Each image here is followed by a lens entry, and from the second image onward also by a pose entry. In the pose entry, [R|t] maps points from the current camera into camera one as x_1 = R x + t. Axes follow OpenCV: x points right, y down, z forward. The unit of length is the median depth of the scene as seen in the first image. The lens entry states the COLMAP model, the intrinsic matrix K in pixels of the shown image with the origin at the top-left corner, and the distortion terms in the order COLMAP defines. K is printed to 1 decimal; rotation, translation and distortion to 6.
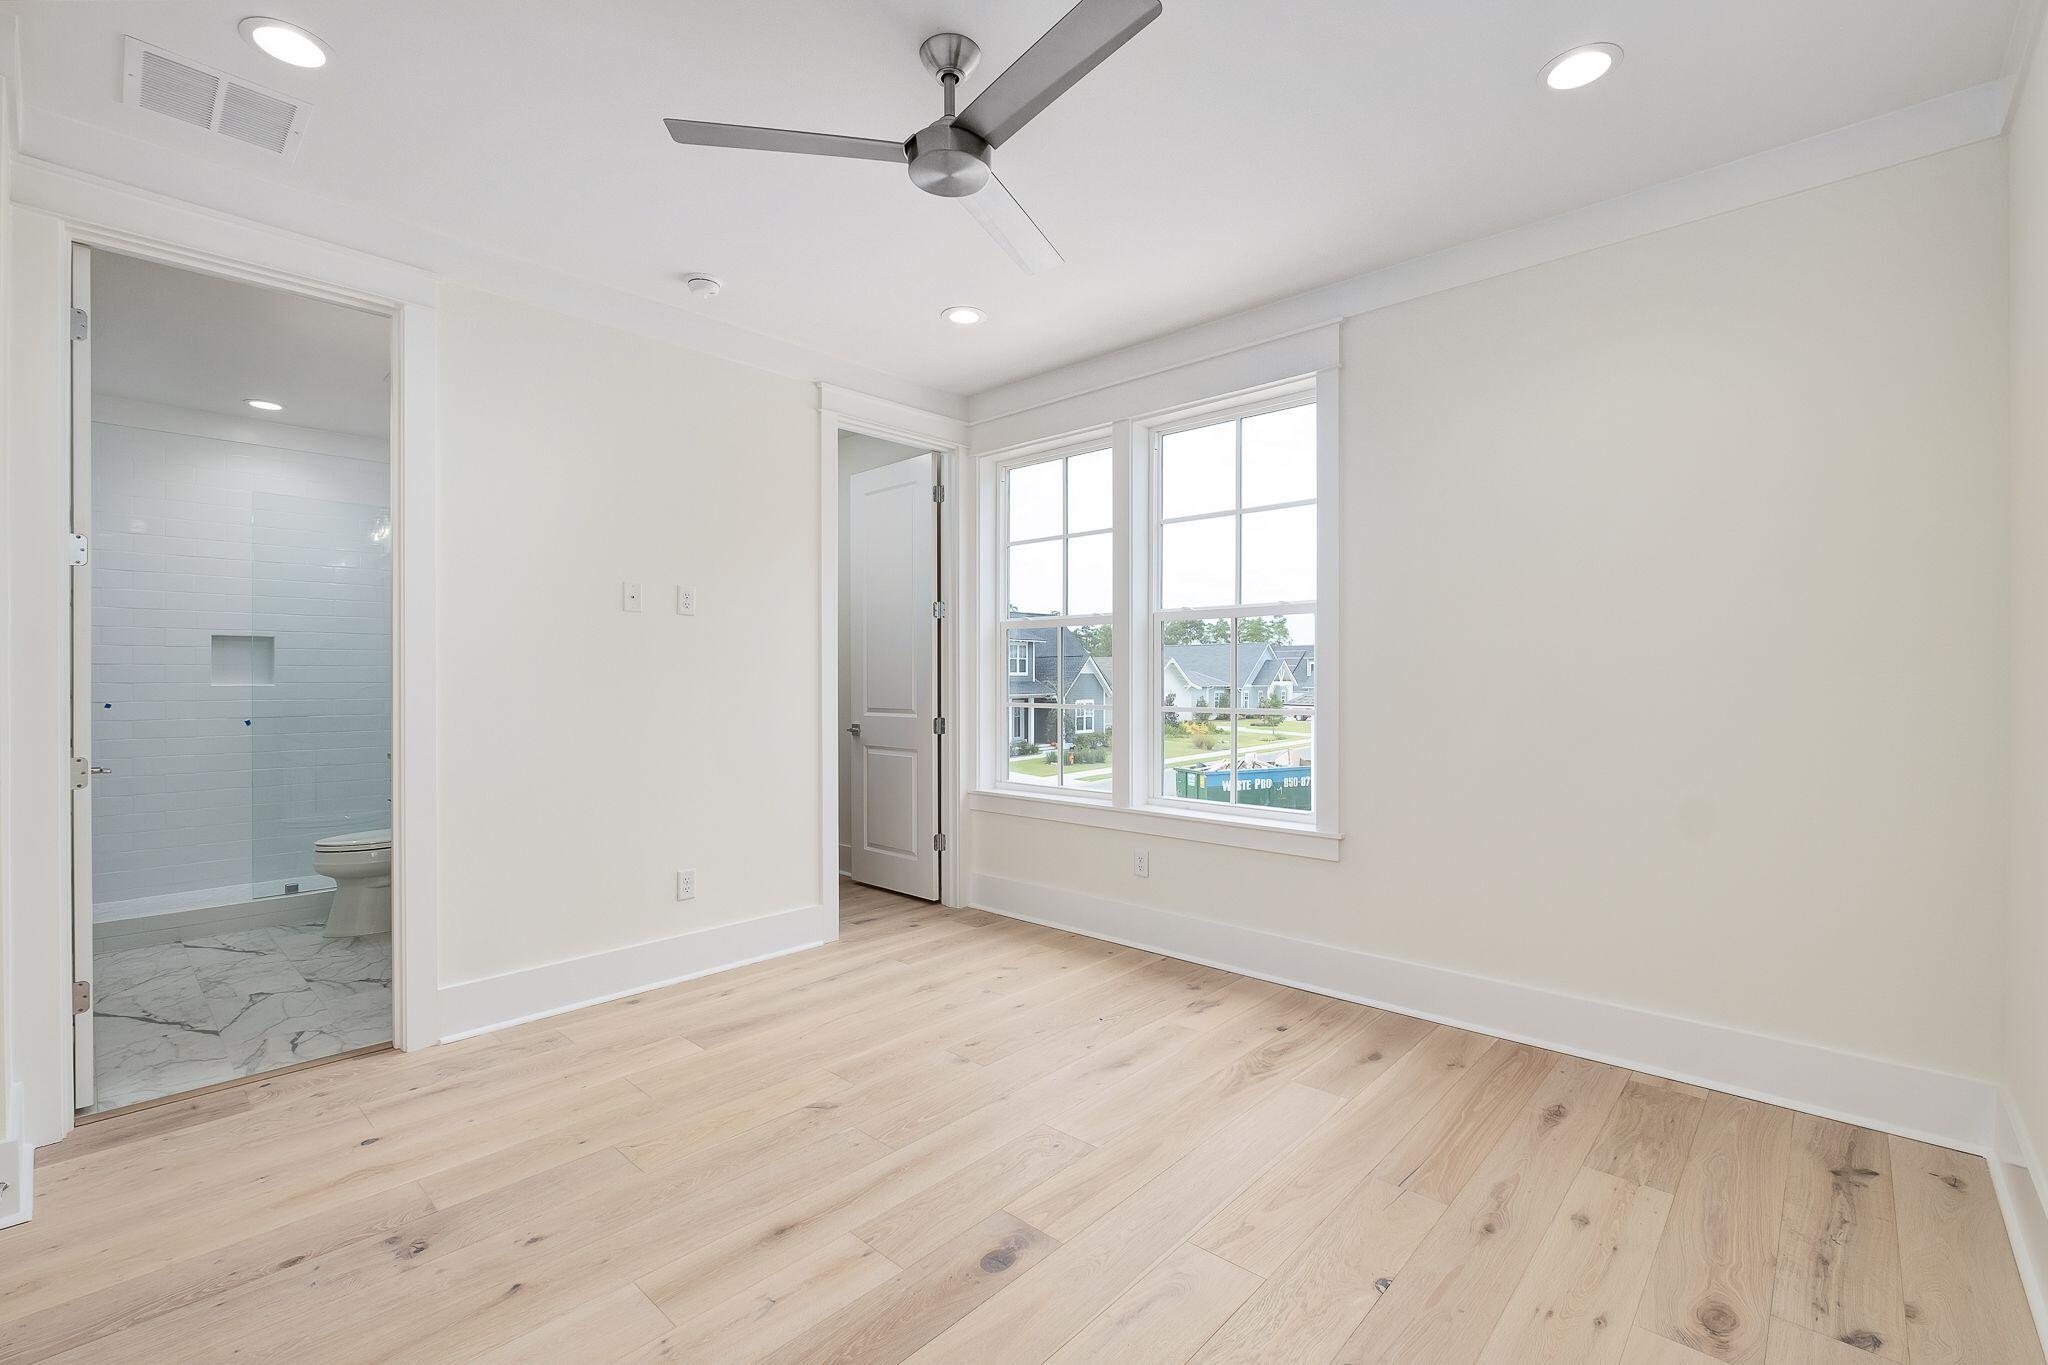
lens RADIAL K [[871.0, 0, 1017.5], [0, 871.0, 684.5], [0, 0, 1]] dist [0.001836, 0.000086]
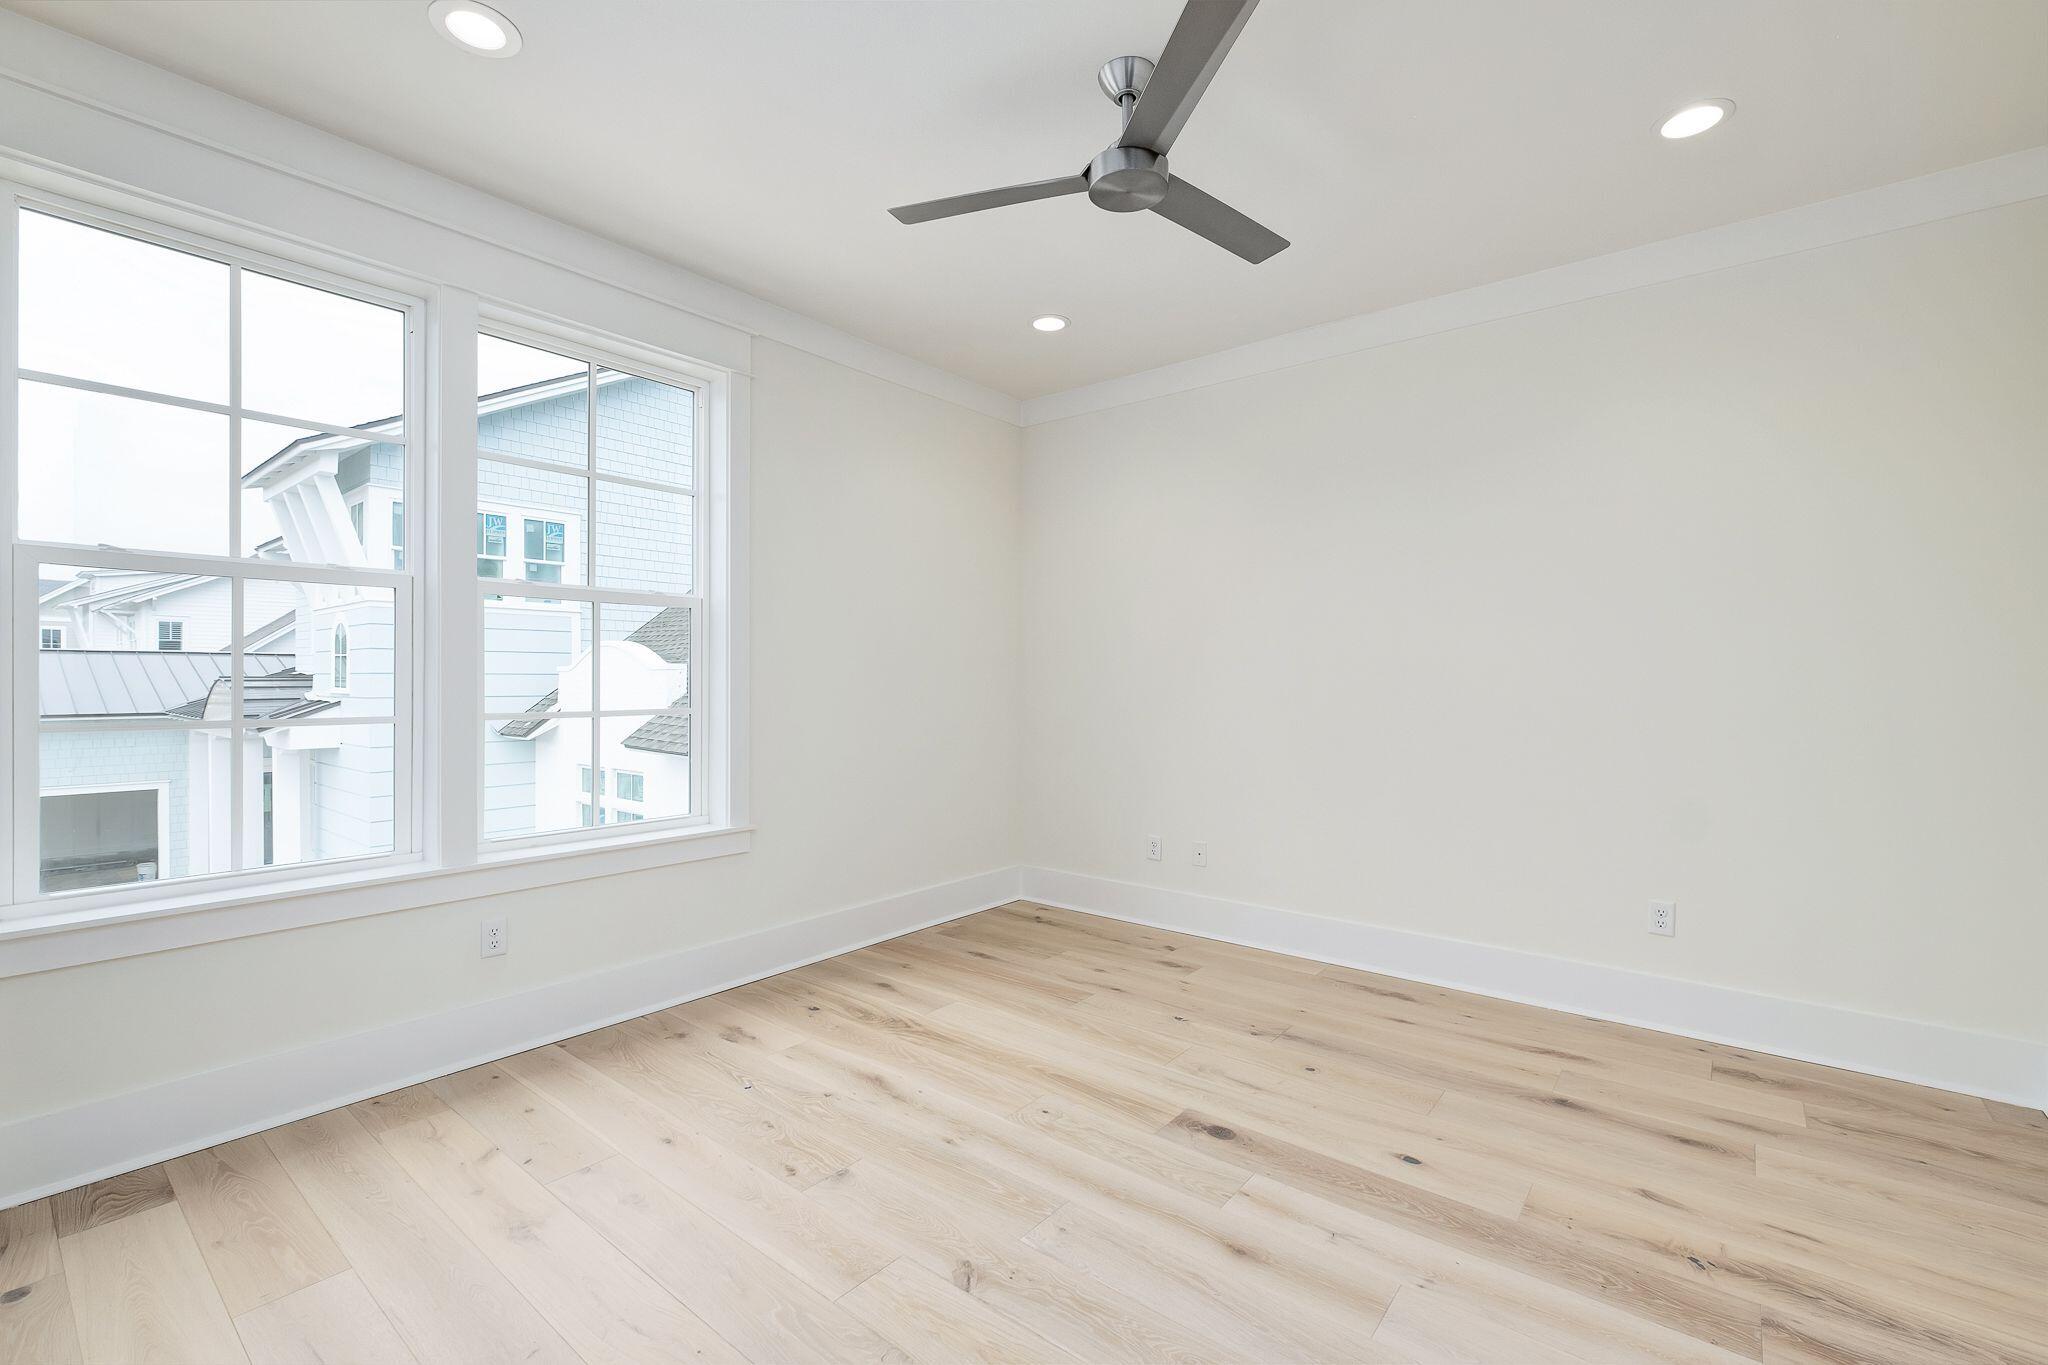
lens RADIAL K [[871.0, 0, 1017.5], [0, 871.0, 684.5], [0, 0, 1]] dist [0.001836, 0.000086]
pose [[-0.049286, -0.004824, 0.998773, -0.827699], [-0.001239, 0.999988, 0.004768, -0.002432], [-0.998784, -0.001002, -0.049291, 0.878245]]
